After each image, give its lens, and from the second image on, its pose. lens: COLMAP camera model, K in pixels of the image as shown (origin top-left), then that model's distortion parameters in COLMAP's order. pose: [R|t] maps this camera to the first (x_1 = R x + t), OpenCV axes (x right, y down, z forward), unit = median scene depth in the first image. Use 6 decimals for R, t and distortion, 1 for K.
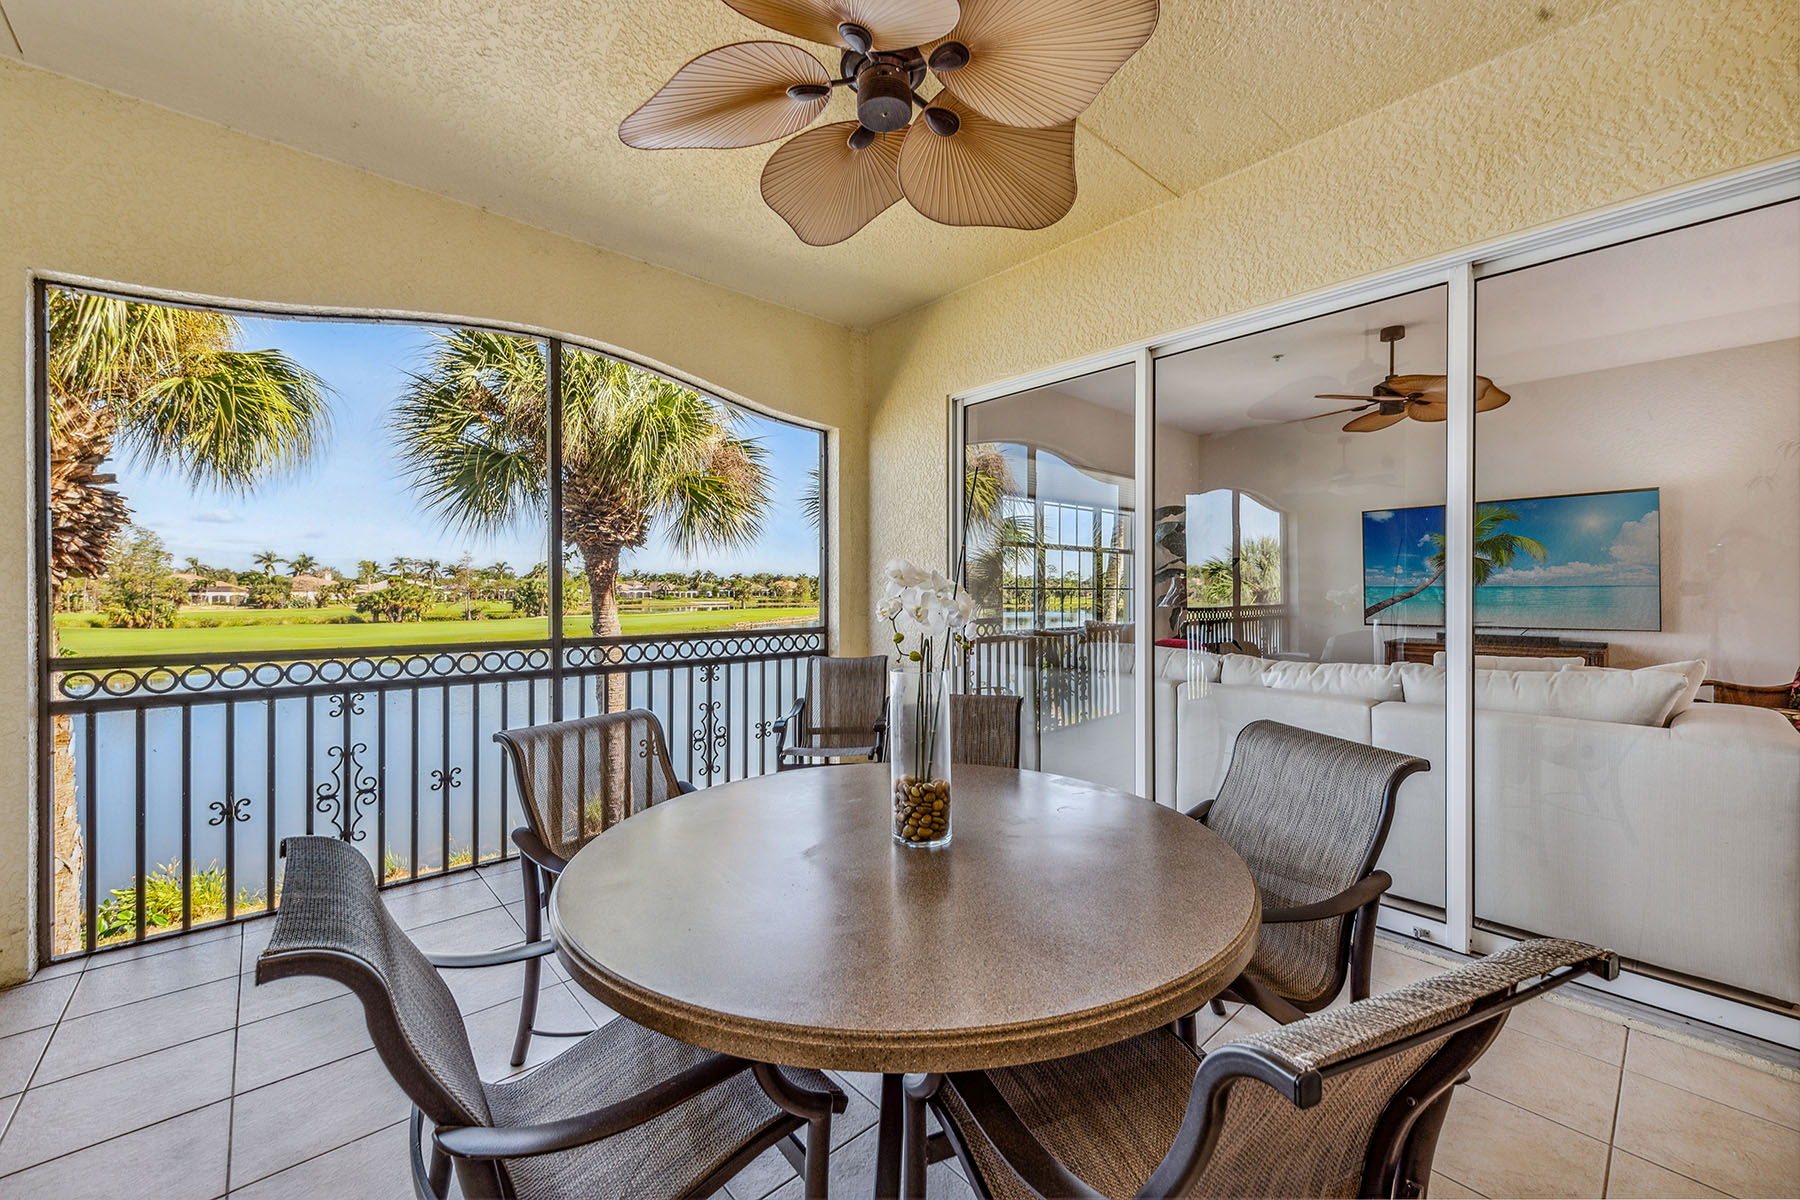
lens RADIAL K [[704.6, 0, 919.5], [0, 704.6, 591.4], [0, 0, 1]] dist [-0.000340, -0.000751]
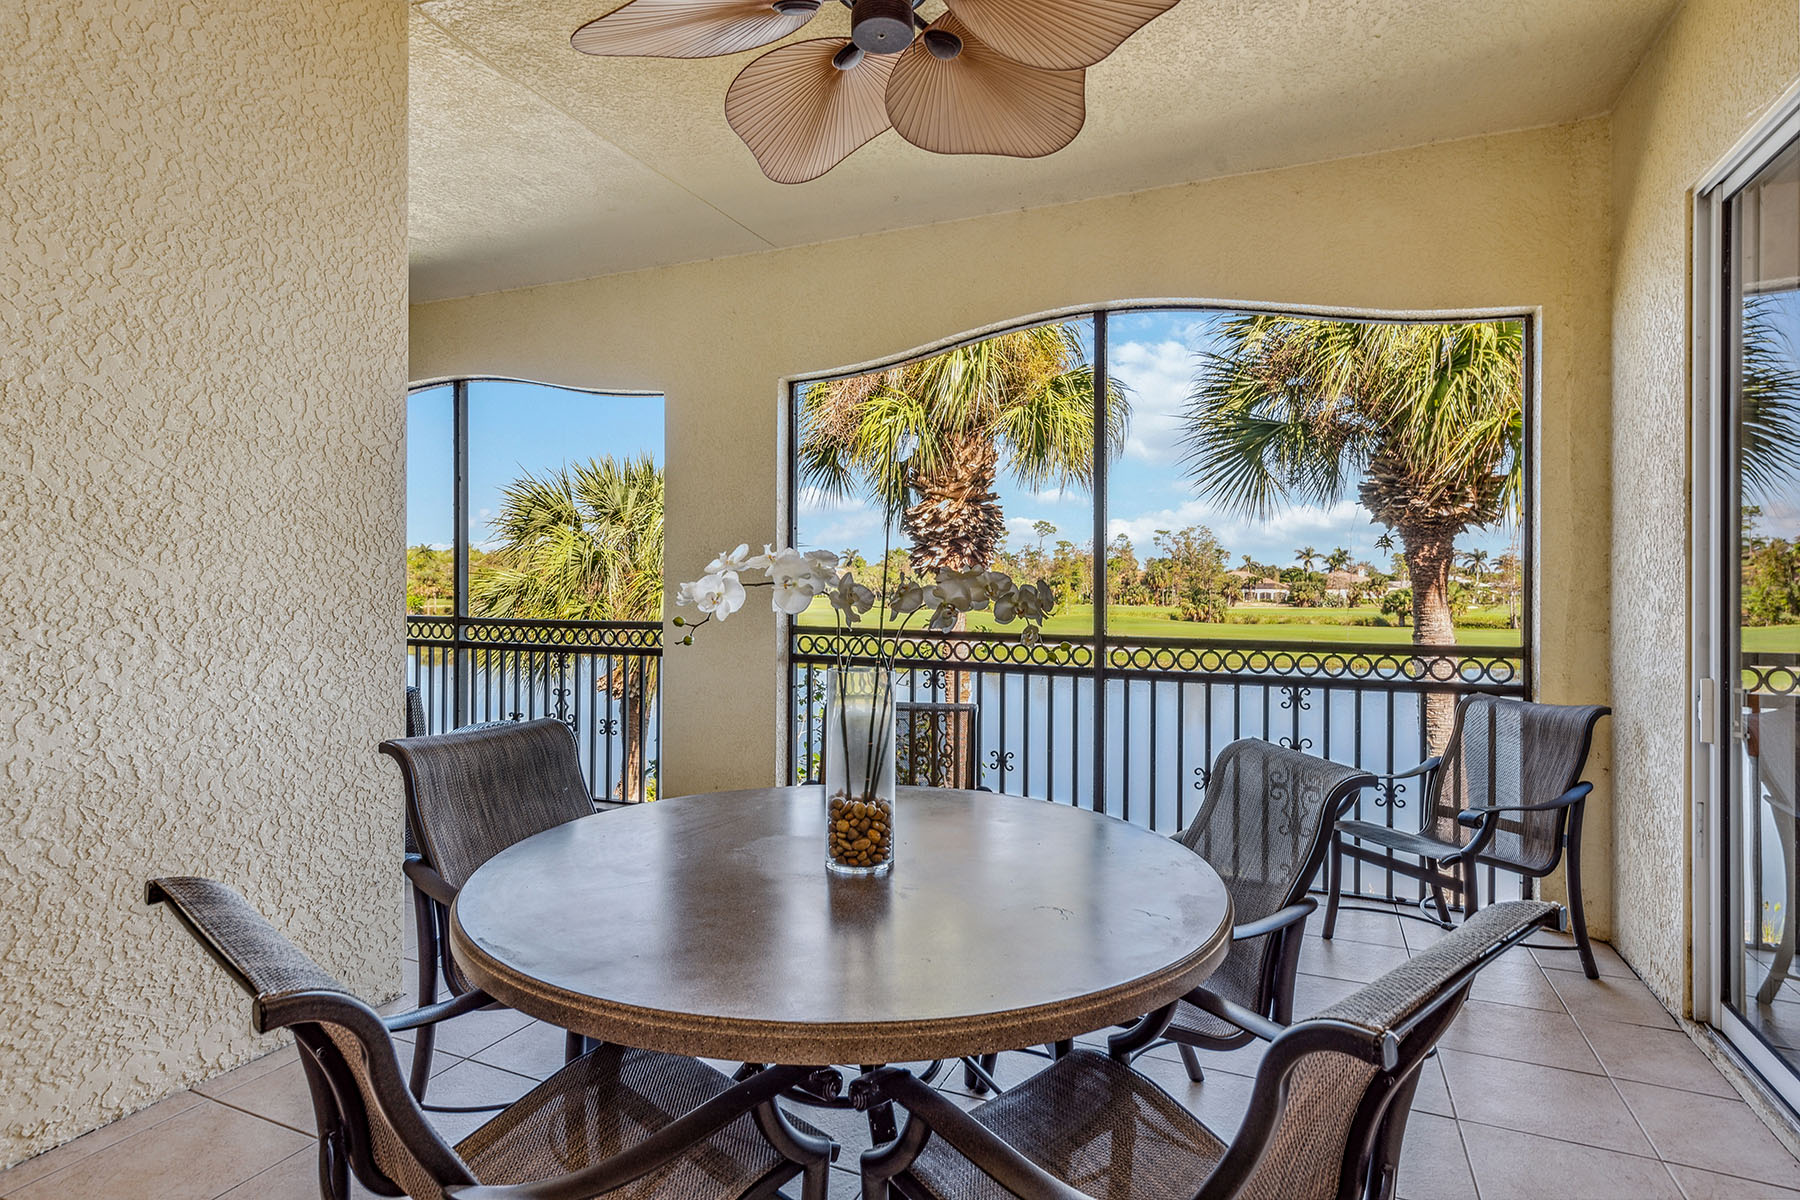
lens RADIAL K [[922.7, 0, 895.0], [0, 922.7, 582.2], [0, 0, 1]] dist [0.022502, -0.000720]
pose [[0.394539, 0.000364, -0.918879, 0.330375], [-0.008509, 0.999958, -0.003258, 0.002153], [0.918840, 0.009105, 0.394526, 0.185061]]
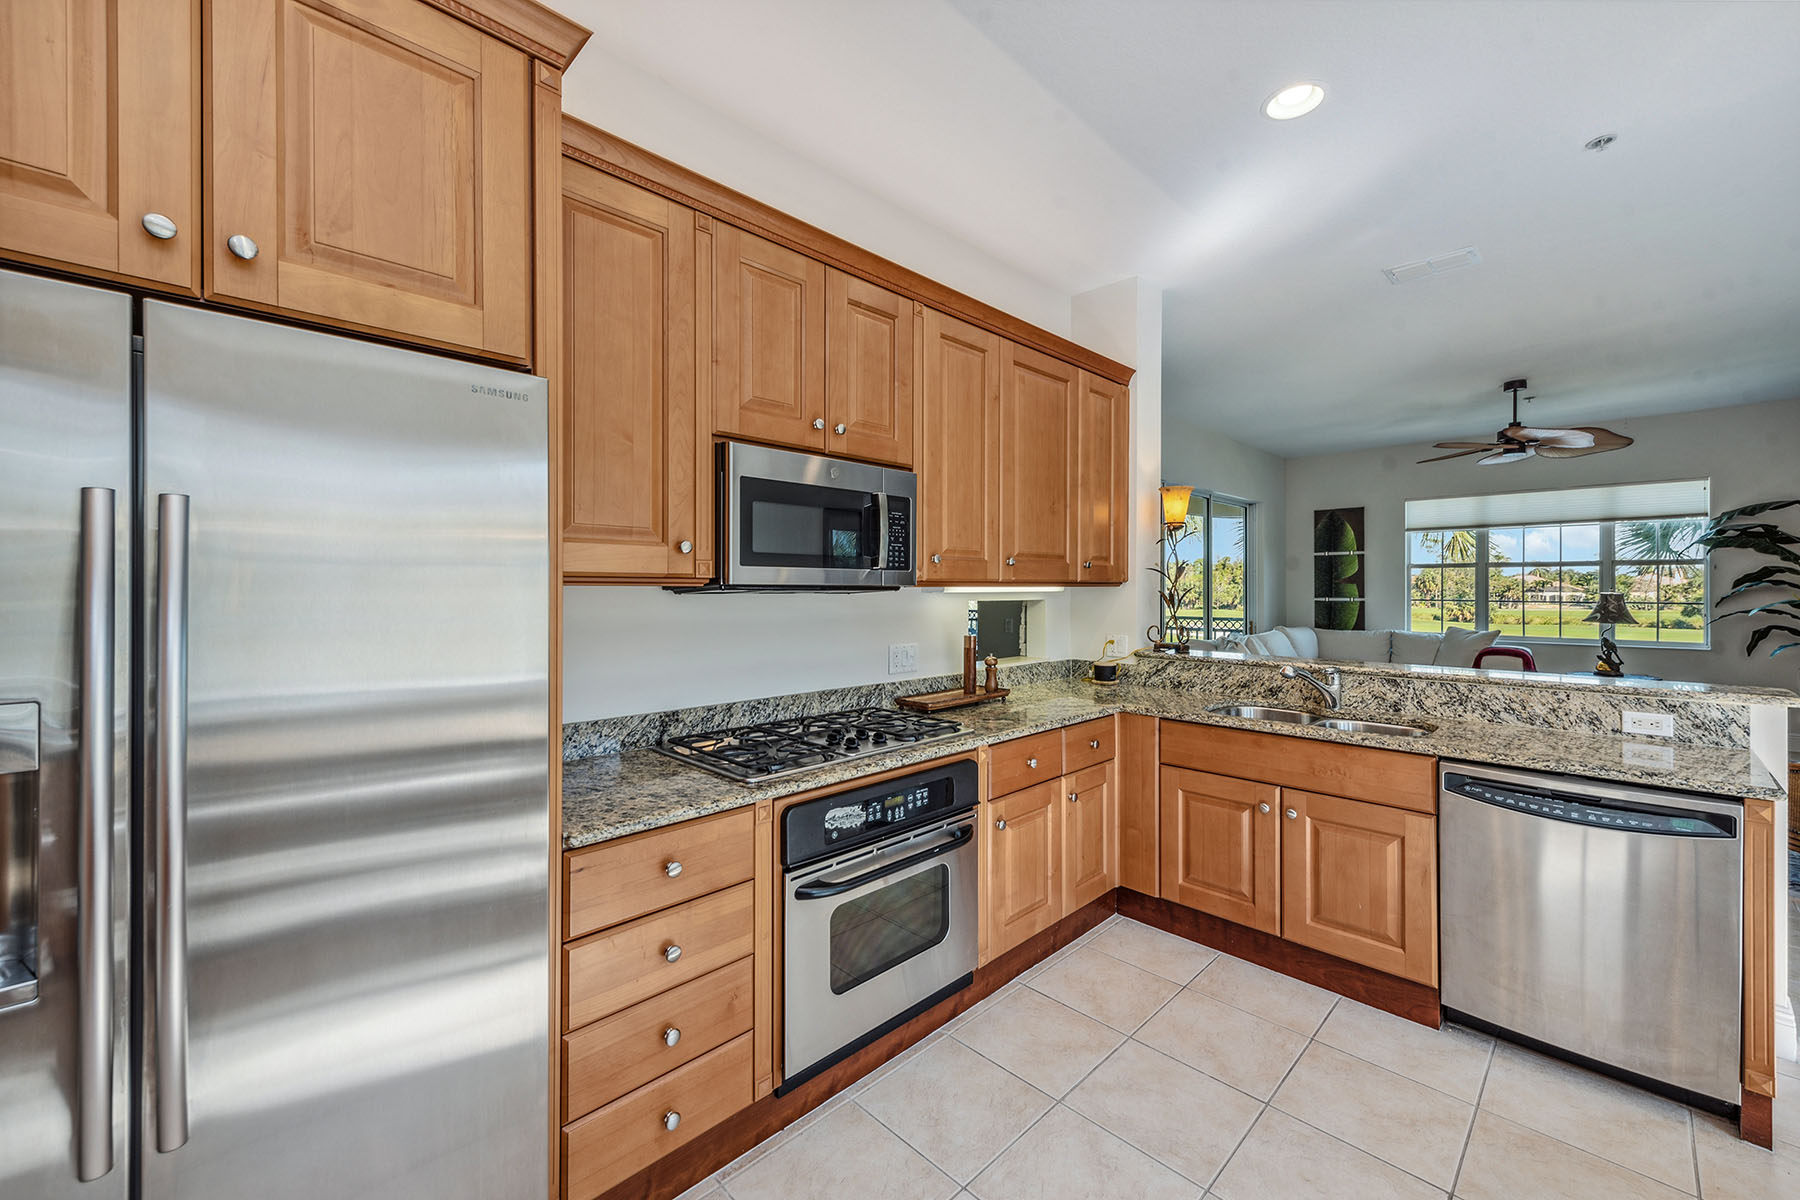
lens RADIAL K [[704.6, 0, 897.8], [0, 704.6, 588.8], [0, 0, 1]] dist [-0.000340, -0.000751]
pose [[0.032064, 0.000138, -0.999486, 1.682689], [-0.003733, 0.999993, 0.000018, -0.026701], [0.999479, 0.003730, 0.032064, -0.189908]]
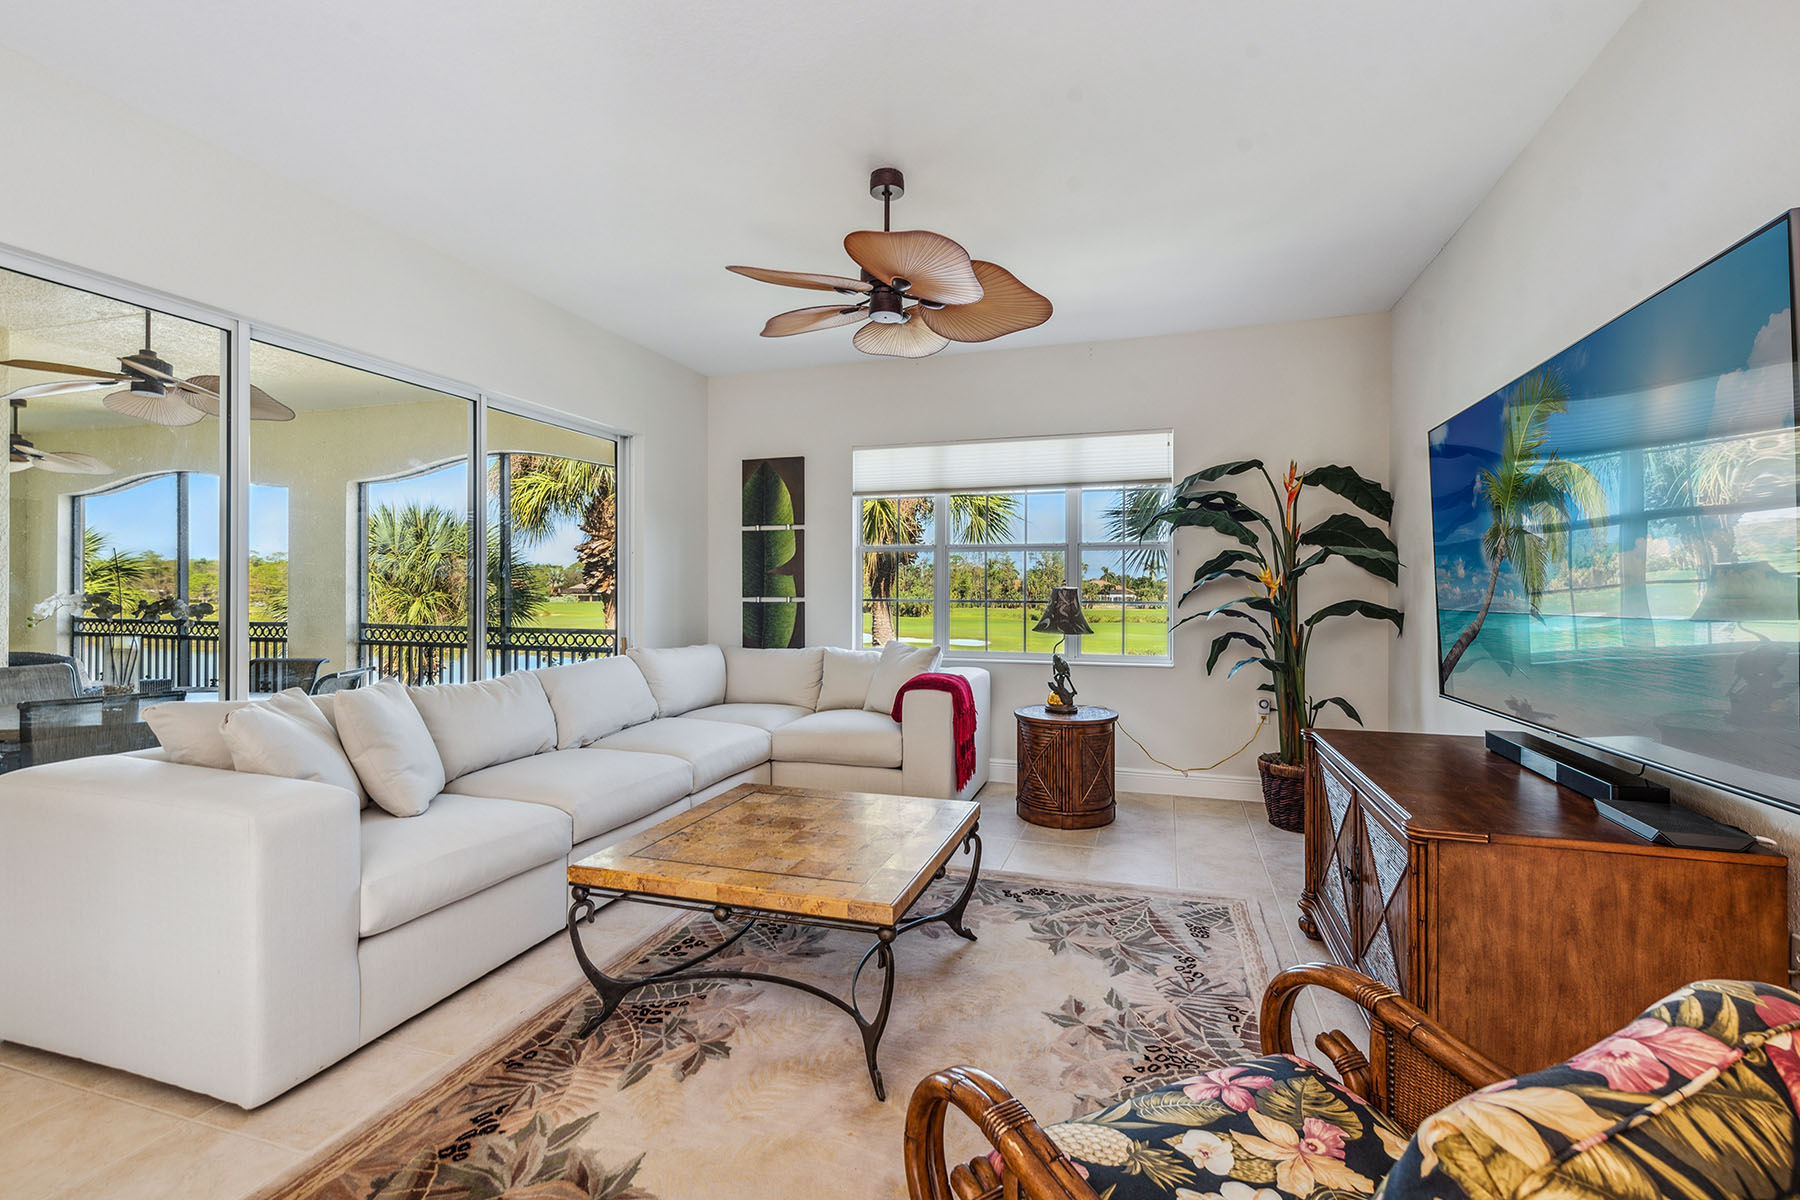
lens RADIAL K [[772.1, 0, 913.0], [0, 772.1, 594.3], [0, 0, 1]] dist [0.002821, -0.000311]
pose [[0.500227, 0.004384, -0.865883, 1.090346], [-0.005111, 0.999985, 0.002110, -0.015349], [0.865879, 0.003370, 0.500241, 0.619315]]
